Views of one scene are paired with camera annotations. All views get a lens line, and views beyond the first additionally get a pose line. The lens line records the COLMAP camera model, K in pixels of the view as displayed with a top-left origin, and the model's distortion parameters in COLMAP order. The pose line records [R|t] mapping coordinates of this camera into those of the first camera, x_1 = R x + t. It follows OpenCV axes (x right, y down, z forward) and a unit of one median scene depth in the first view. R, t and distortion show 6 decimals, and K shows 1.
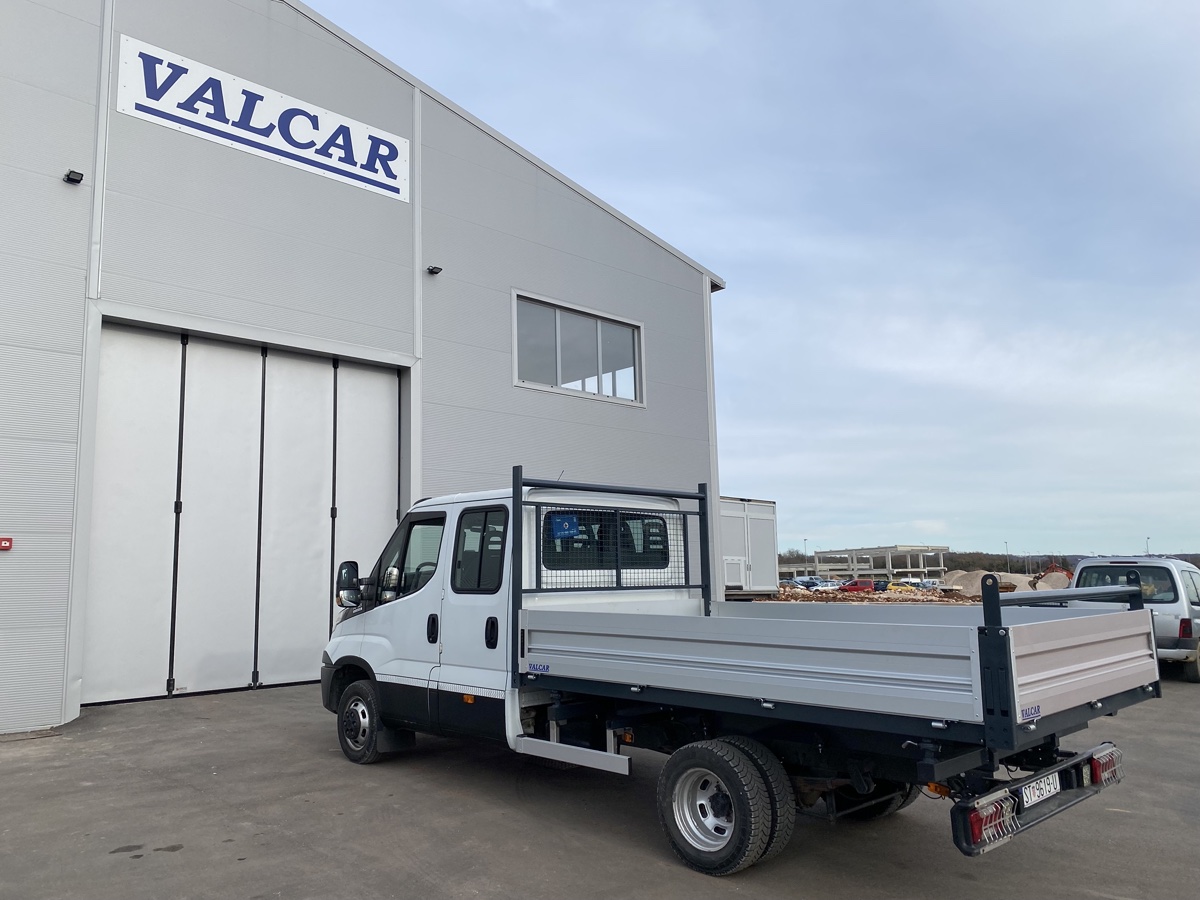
lens RADIAL K [[900.7, 0, 581.2], [0, 900.7, 463.2], [0, 0, 1]] dist [0.006468, 0.002980]
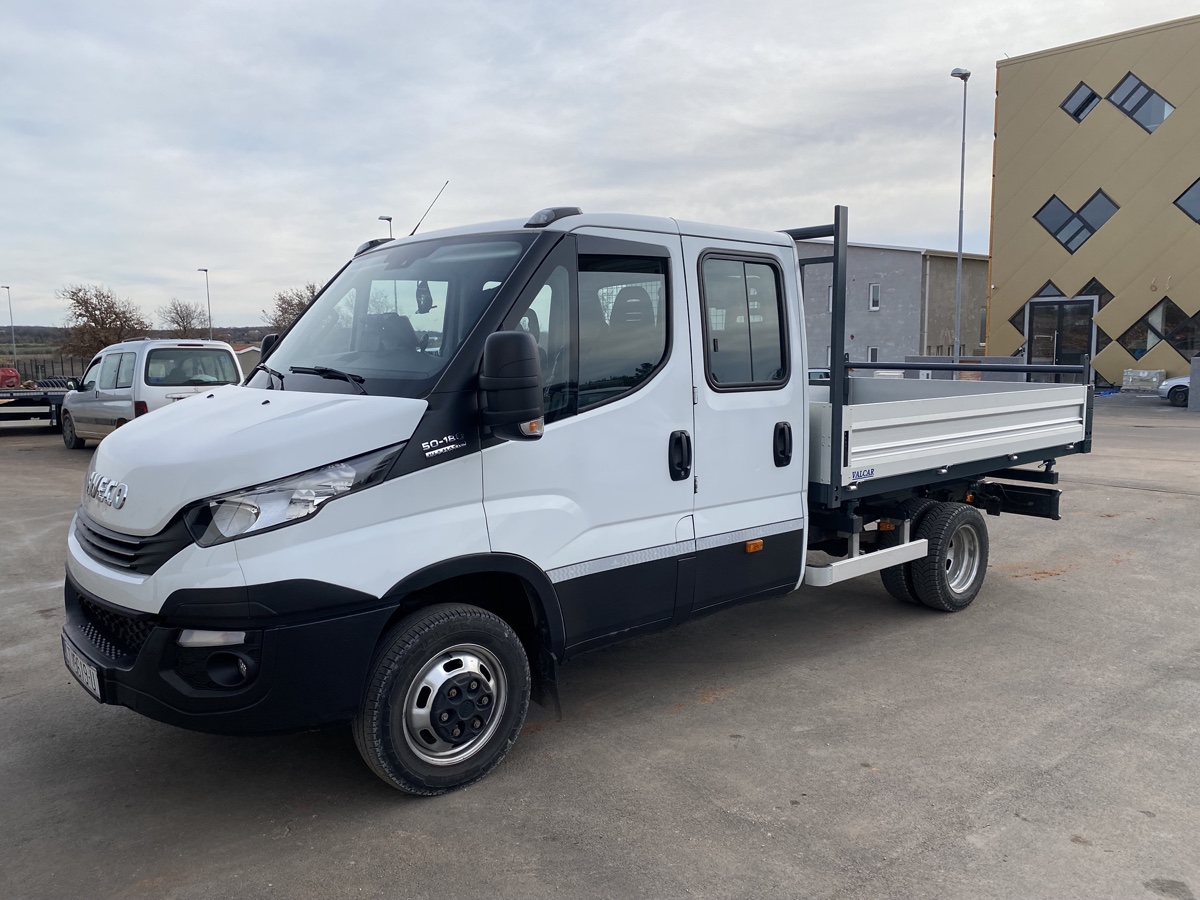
lens RADIAL K [[900.7, 0, 598.5], [0, 900.7, 455.8], [0, 0, 1]] dist [0.006468, 0.002980]
pose [[0.052607, -0.111883, 0.992328, -0.419812], [-0.120052, 0.985788, 0.117511, 0.070126], [-0.991373, -0.125313, 0.038428, 0.587303]]
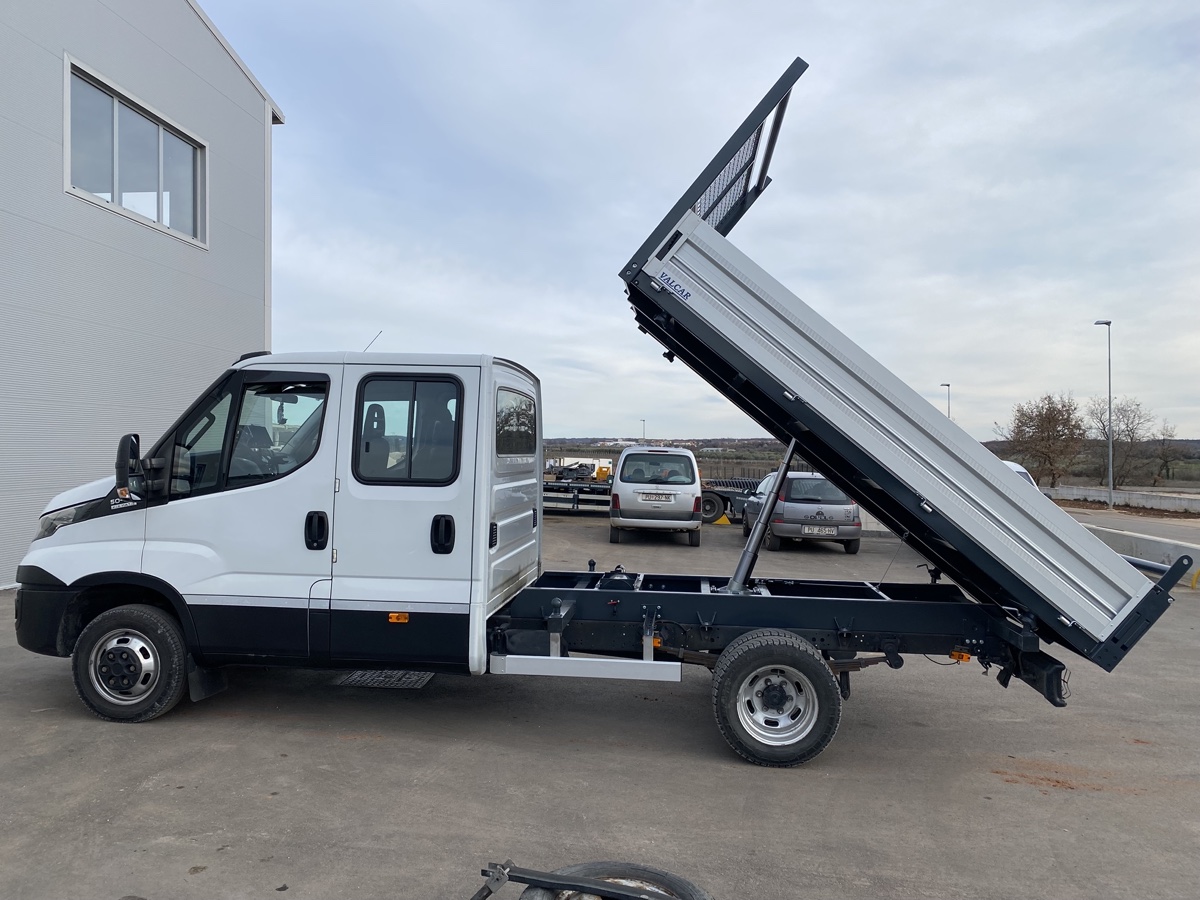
lens RADIAL K [[900.7, 0, 605.1], [0, 900.7, 457.0], [0, 0, 1]] dist [0.006468, 0.002980]
pose [[0.758698, 0.019618, 0.651148, -0.268562], [-0.105485, 0.990055, 0.093079, 0.016342], [-0.642846, -0.139305, 0.753222, 0.167125]]
